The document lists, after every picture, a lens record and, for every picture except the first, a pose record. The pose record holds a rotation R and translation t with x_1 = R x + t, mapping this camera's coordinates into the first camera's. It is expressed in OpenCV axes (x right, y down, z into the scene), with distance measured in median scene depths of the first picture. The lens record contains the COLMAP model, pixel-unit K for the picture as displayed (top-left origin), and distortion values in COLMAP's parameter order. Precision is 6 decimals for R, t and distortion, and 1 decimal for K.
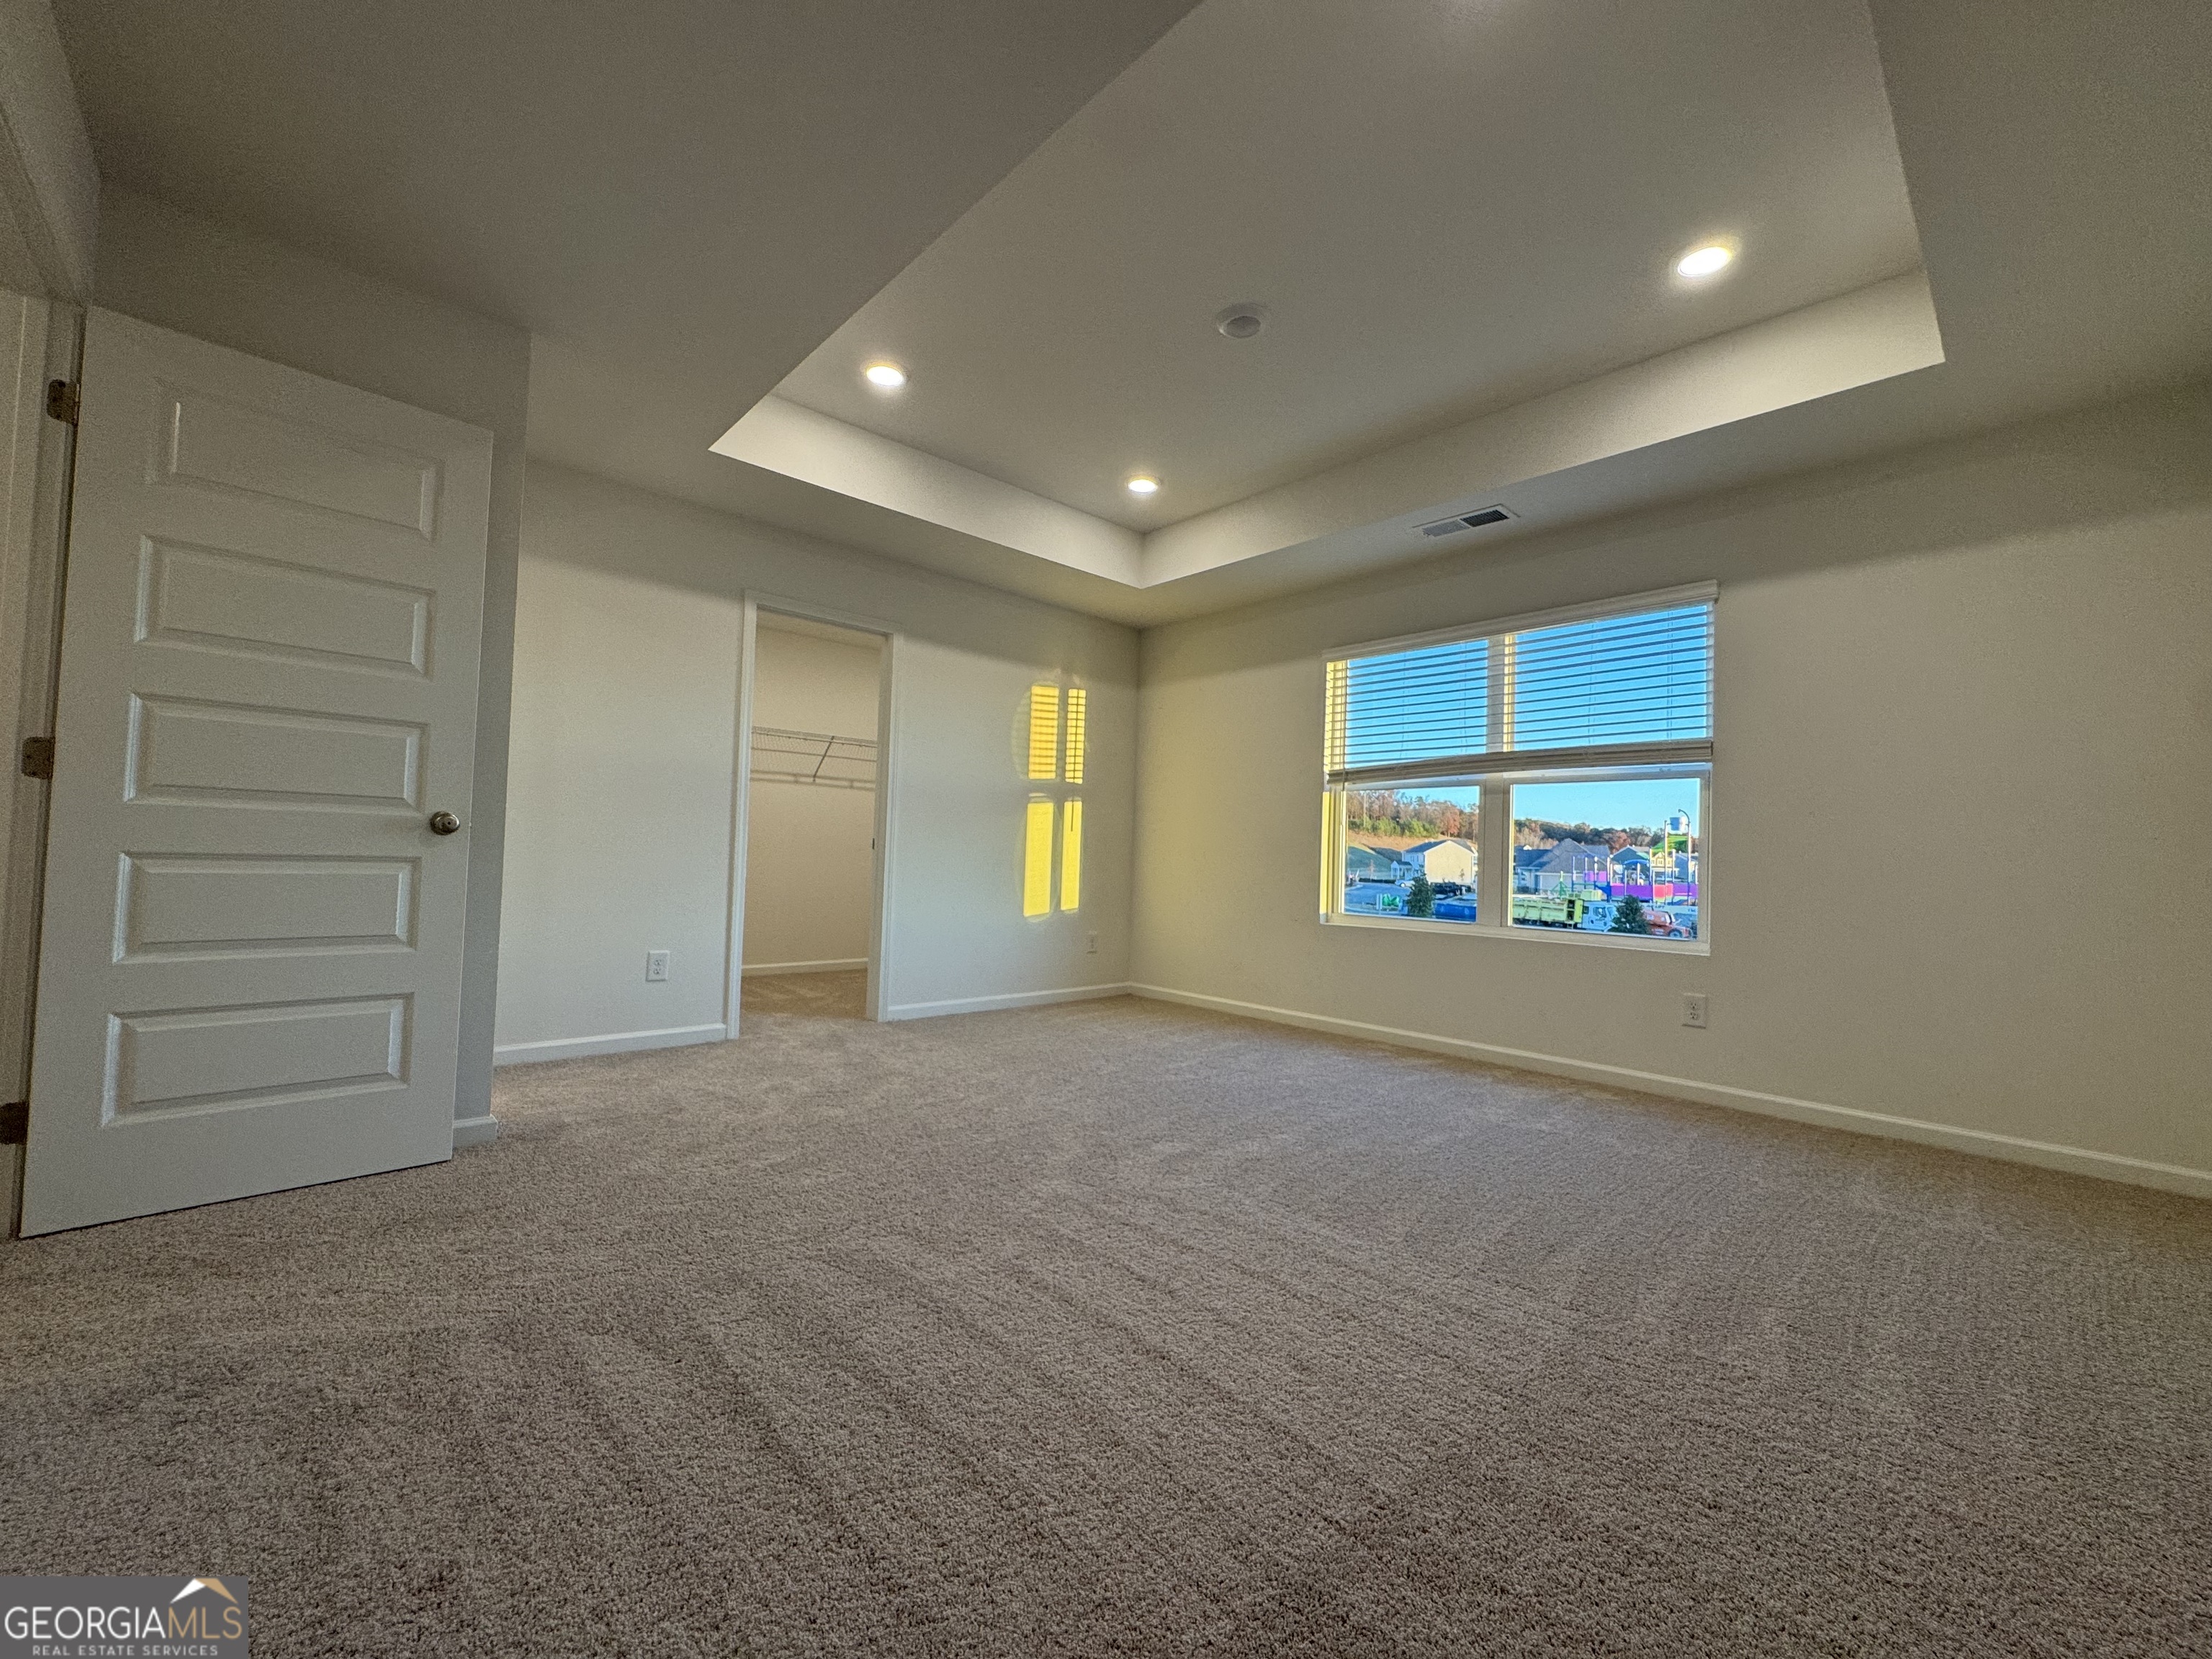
lens RADIAL K [[891.2, 0, 1102.3], [0, 891.2, 832.2], [0, 0, 1]] dist [-0.000053, -0.000071]
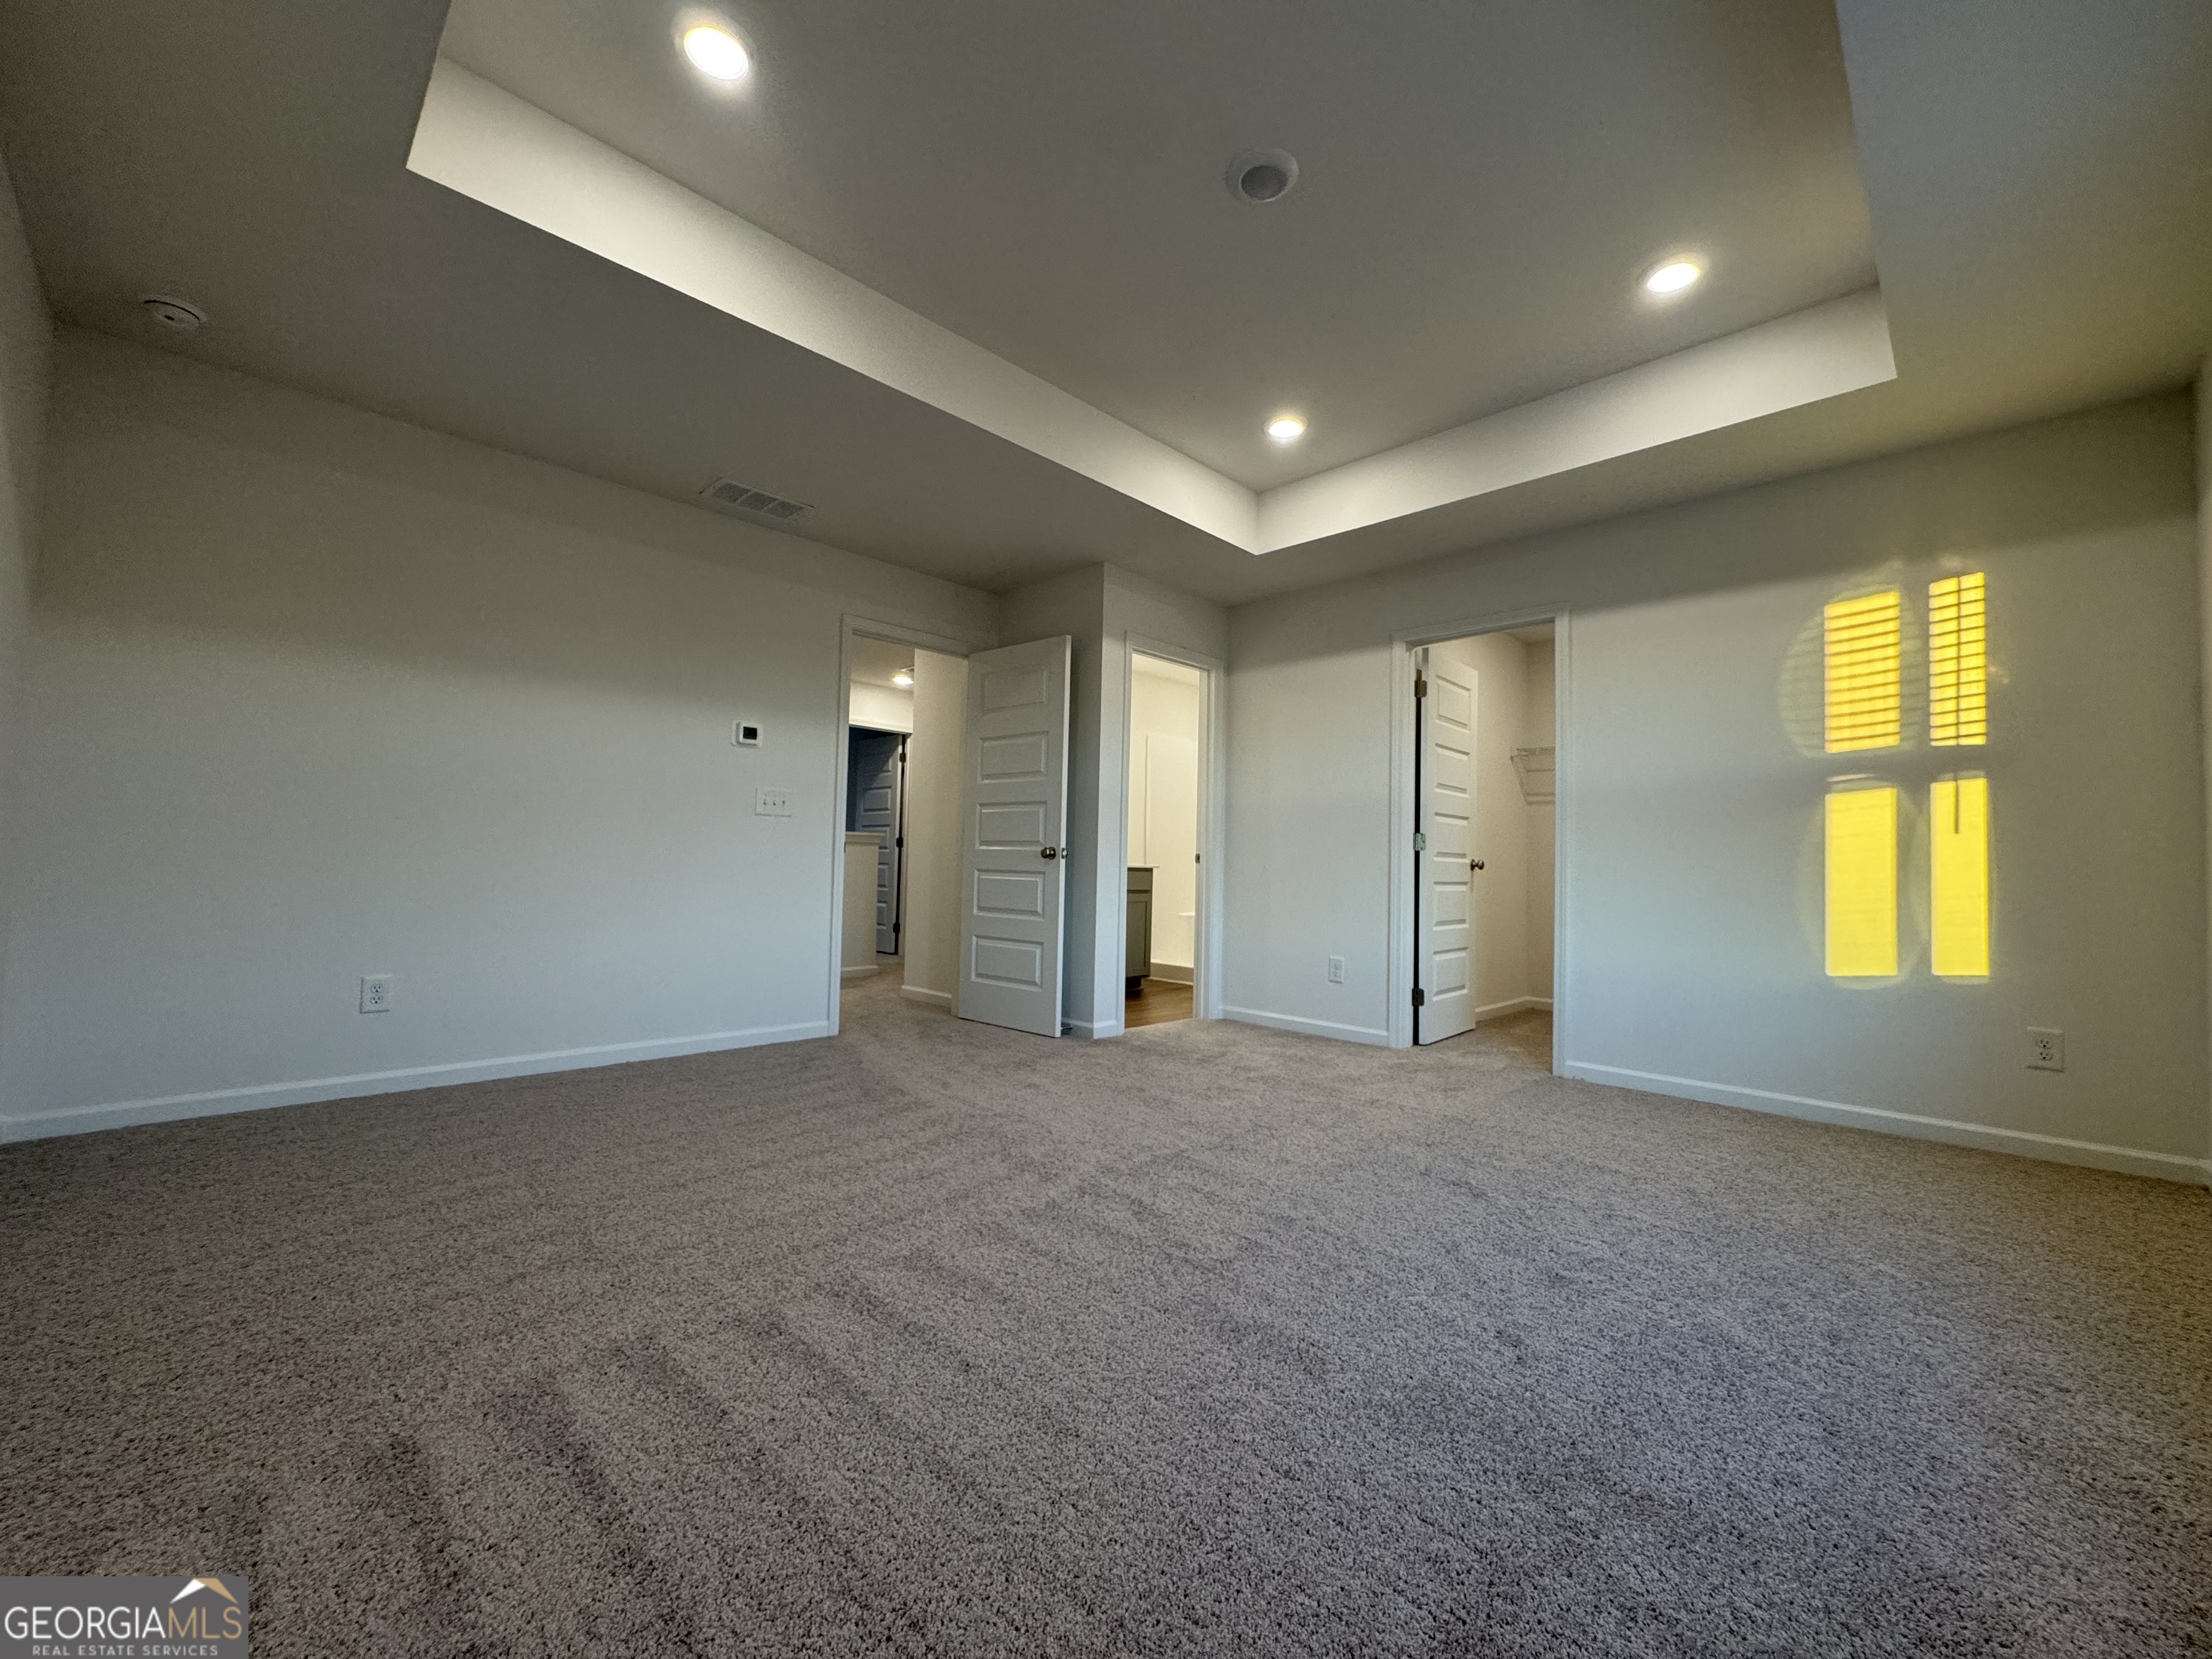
lens RADIAL K [[891.2, 0, 1102.3], [0, 891.2, 827.5], [0, 0, 1]] dist [-0.000053, -0.000071]
pose [[0.046957, -0.069543, -0.996473, 0.507327], [0.007370, 0.997571, -0.069273, 0.030140], [0.998870, -0.004091, 0.047356, 0.462587]]
